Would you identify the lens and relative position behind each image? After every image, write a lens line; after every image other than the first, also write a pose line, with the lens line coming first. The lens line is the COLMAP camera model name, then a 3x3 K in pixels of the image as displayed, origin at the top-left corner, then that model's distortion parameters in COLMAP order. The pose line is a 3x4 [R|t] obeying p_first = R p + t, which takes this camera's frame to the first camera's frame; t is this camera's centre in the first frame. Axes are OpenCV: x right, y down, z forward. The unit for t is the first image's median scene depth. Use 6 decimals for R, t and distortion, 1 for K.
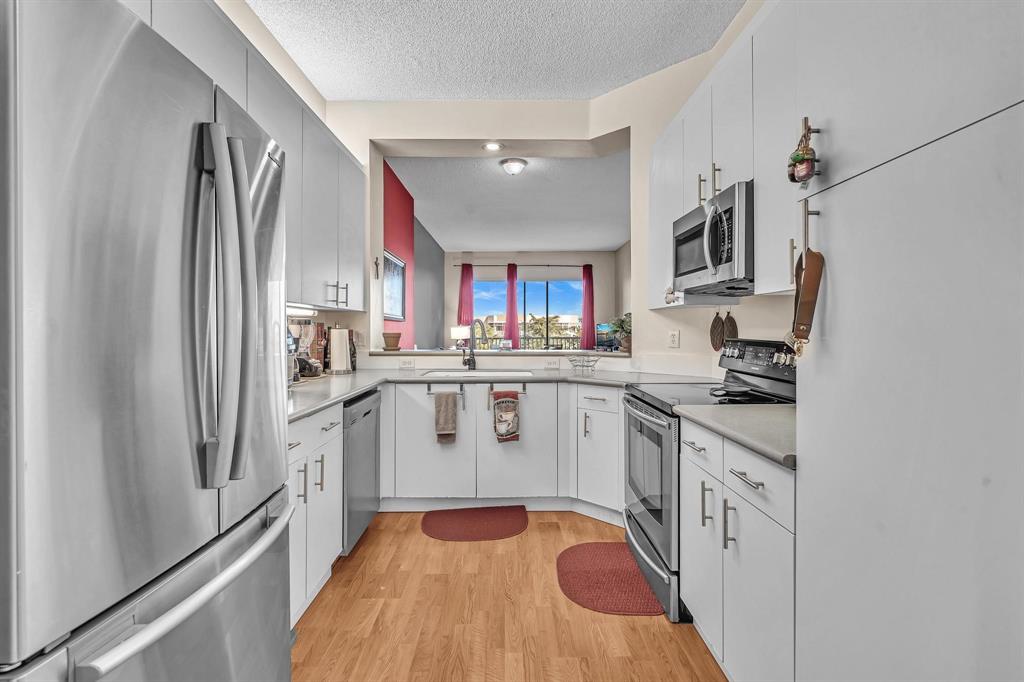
lens RADIAL K [[465.6, 0, 513.3], [0, 465.6, 329.3], [0, 0, 1]] dist [-0.011834, 0.003571]
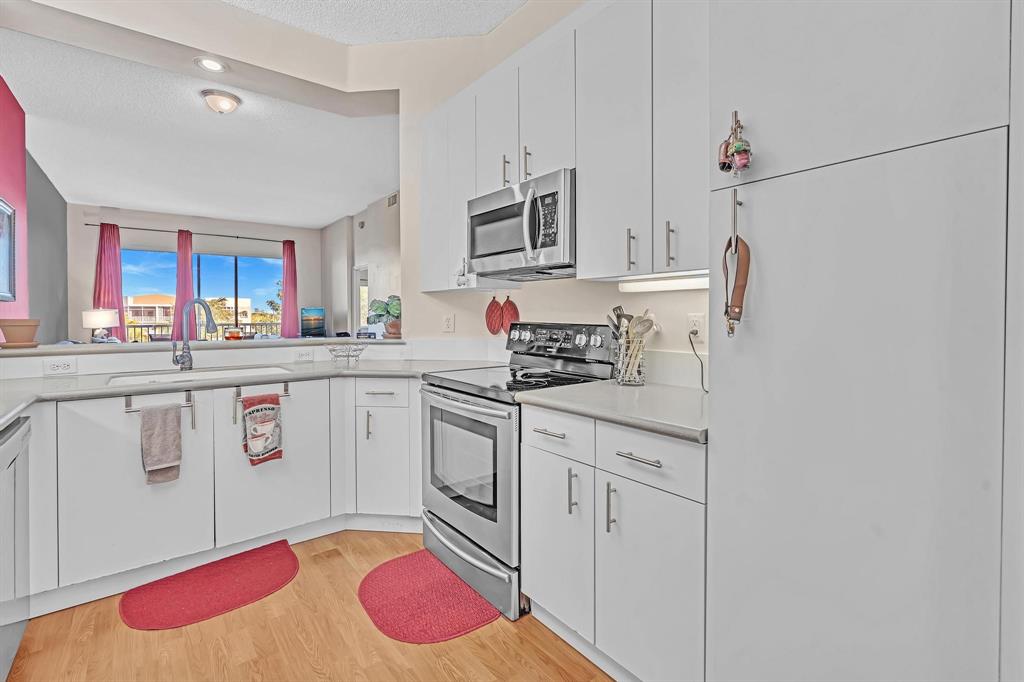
lens RADIAL K [[465.6, 0, 509.6], [0, 465.6, 321.1], [0, 0, 1]] dist [-0.011834, 0.003571]
pose [[0.794895, -0.009096, 0.606679, -0.151434], [0.000322, 0.999894, 0.014570, 0.002342], [-0.606747, -0.011387, 0.794813, 0.165890]]
